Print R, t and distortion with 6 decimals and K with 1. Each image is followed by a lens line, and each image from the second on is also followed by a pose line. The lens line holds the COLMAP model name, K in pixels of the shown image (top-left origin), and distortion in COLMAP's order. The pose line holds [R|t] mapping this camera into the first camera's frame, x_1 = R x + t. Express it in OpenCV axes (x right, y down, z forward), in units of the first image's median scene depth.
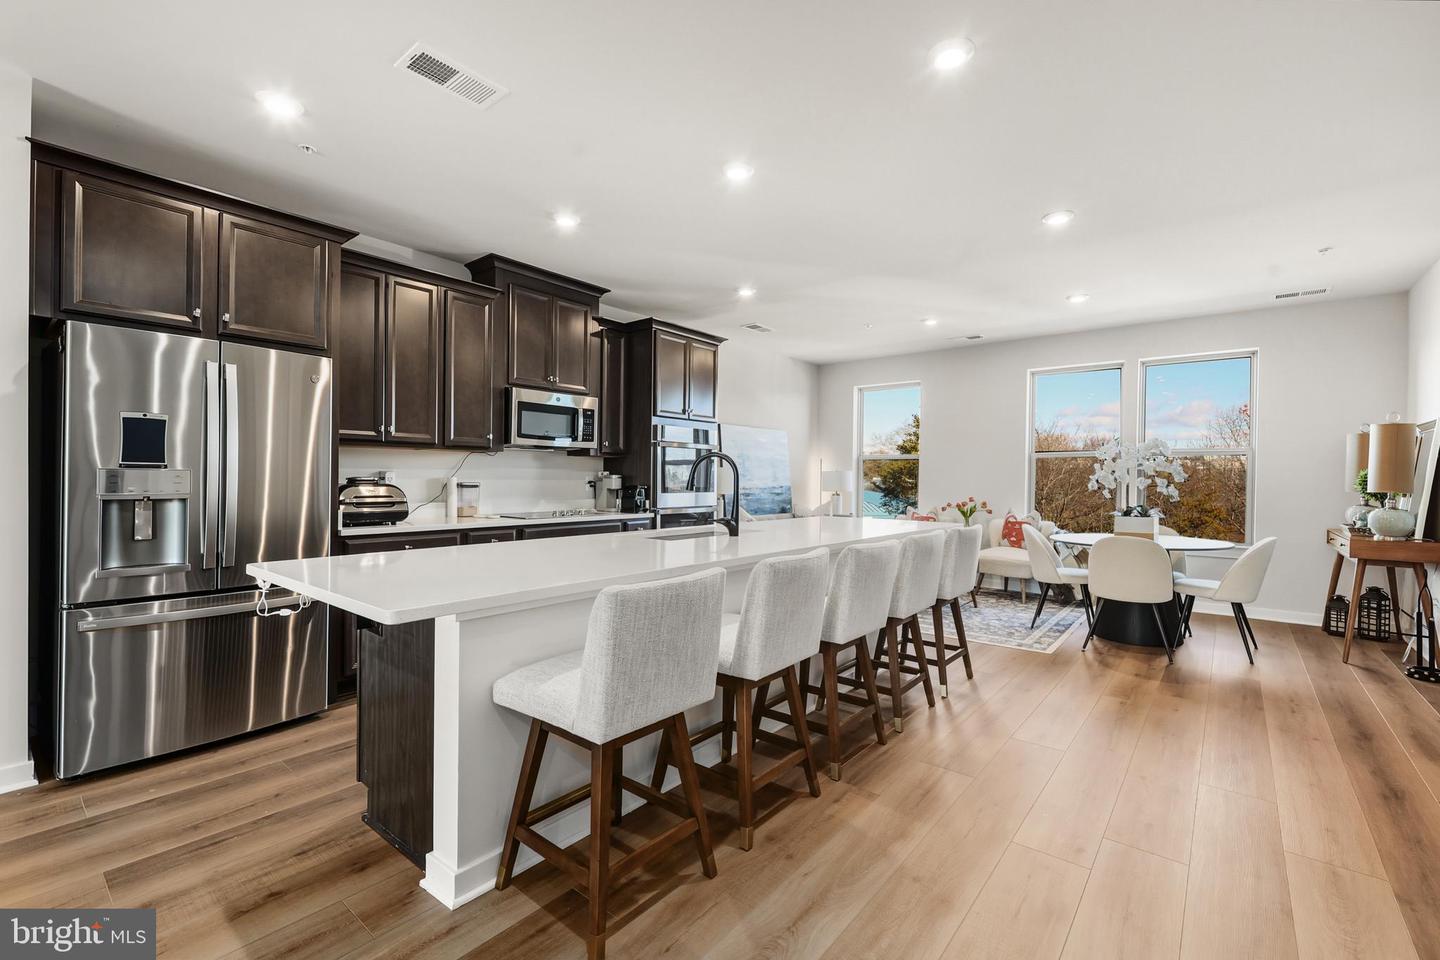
lens RADIAL K [[632.3, 0, 720.0], [0, 632.3, 480.0], [0, 0, 1]] dist [-0.000052, -0.000036]
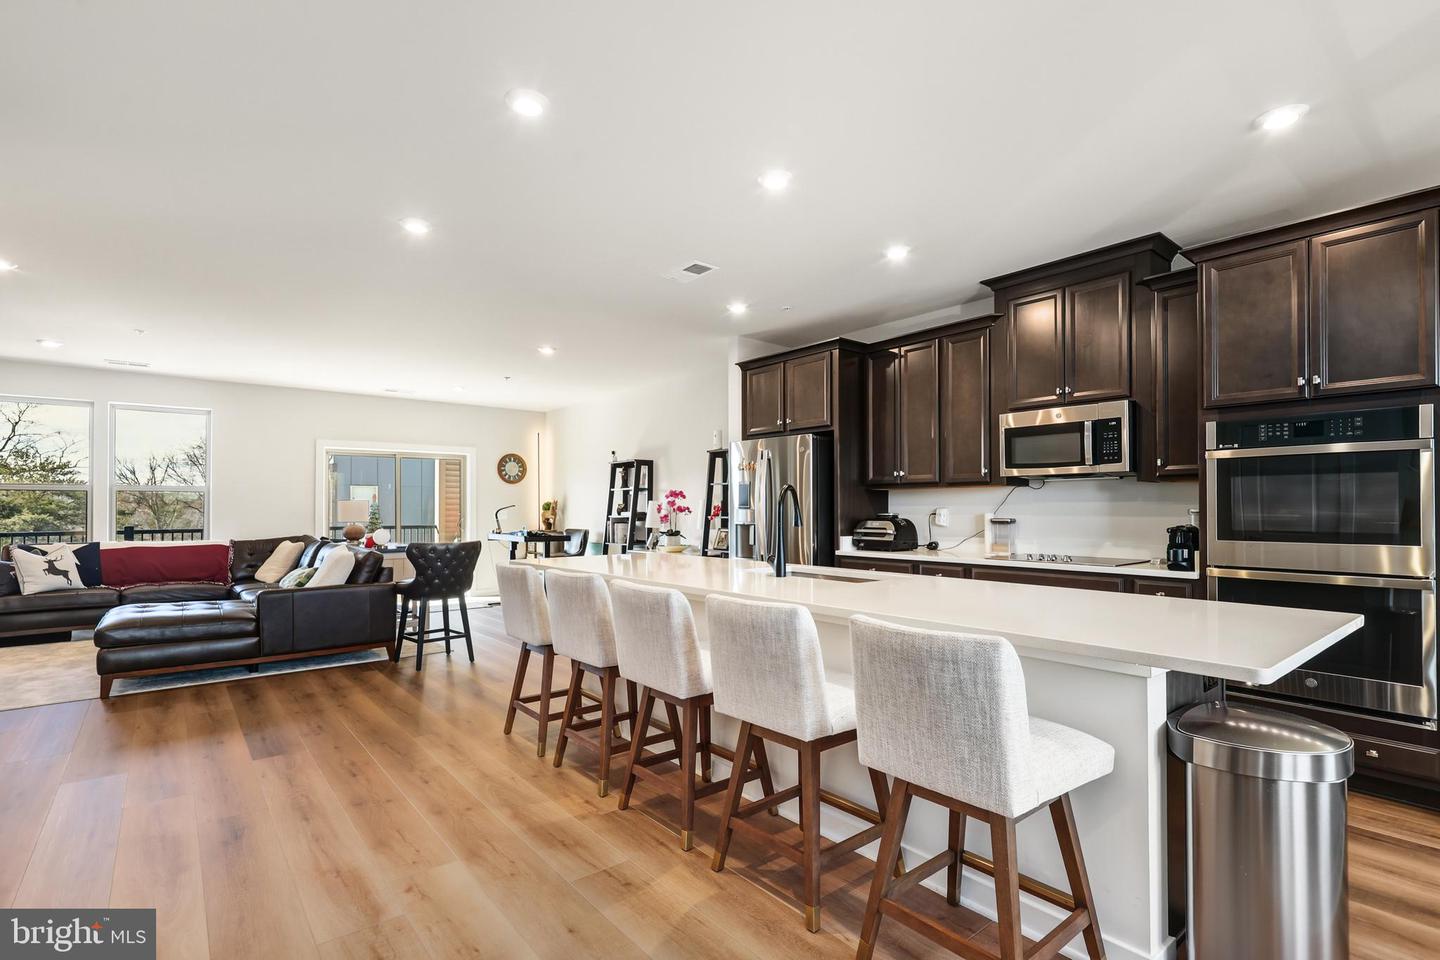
lens RADIAL K [[684.9, 0, 723.0], [0, 684.9, 498.7], [0, 0, 1]] dist [0.001150, 0.000150]
pose [[-0.194129, -0.027687, -0.980585, 0.699631], [-0.013192, 0.999585, -0.025612, 0.006407], [0.980887, 0.007964, -0.194414, 0.775674]]
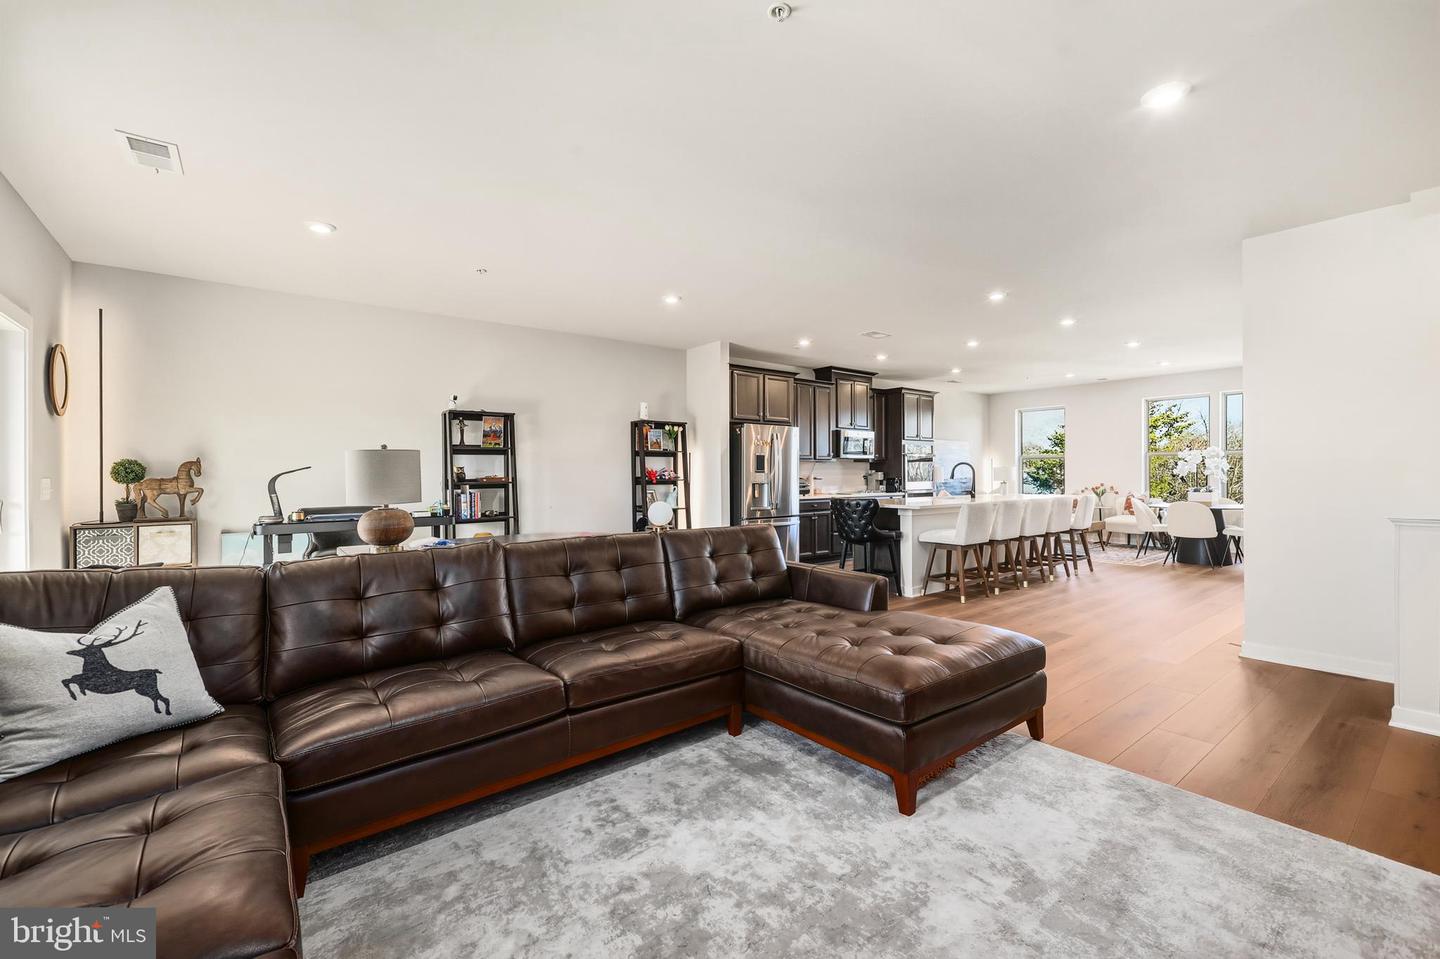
lens RADIAL K [[601.4, 0, 723.2], [0, 601.4, 468.5], [0, 0, 1]] dist [-0.001496, -0.000278]
pose [[0.975256, -0.016374, -0.220471, -0.263965], [0.013662, 0.999811, -0.013819, -0.000892], [0.220656, 0.010465, 0.975296, -0.934484]]
